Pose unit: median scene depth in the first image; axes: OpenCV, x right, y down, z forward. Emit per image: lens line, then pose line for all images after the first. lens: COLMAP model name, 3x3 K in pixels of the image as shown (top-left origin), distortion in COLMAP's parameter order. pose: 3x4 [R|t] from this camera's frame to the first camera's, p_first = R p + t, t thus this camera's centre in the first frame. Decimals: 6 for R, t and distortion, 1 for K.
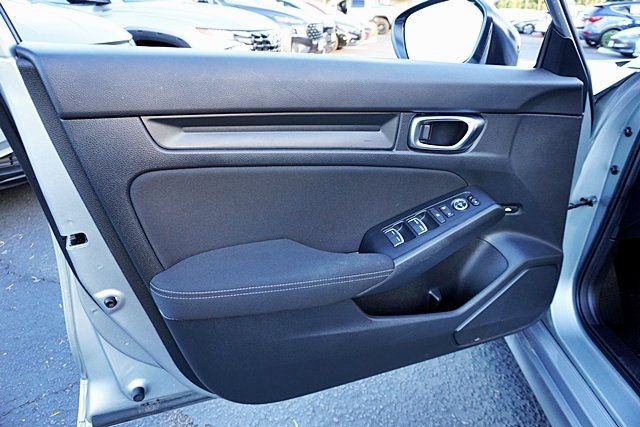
lens RADIAL K [[426.0, 0, 320.0], [0, 426.0, 213.5], [0, 0, 1]] dist [-0.028180, 0.006482]
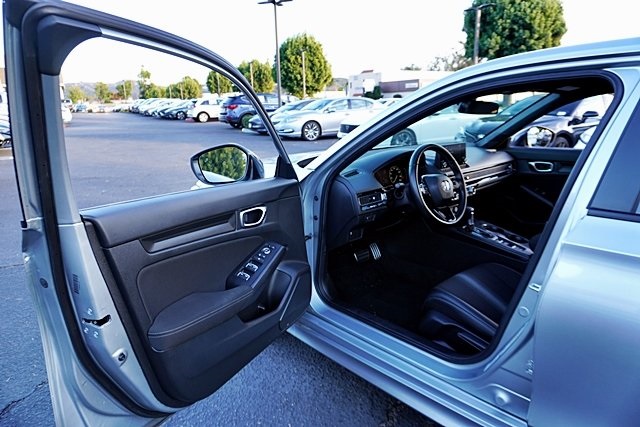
lens RADIAL K [[426.0, 0, 320.0], [0, 426.0, 213.5], [0, 0, 1]] dist [-0.028180, 0.006482]
pose [[0.735818, -0.187290, 0.650765, -0.640249], [0.303513, 0.950275, -0.069693, 0.023672], [-0.605353, 0.248797, 0.756074, -0.577335]]
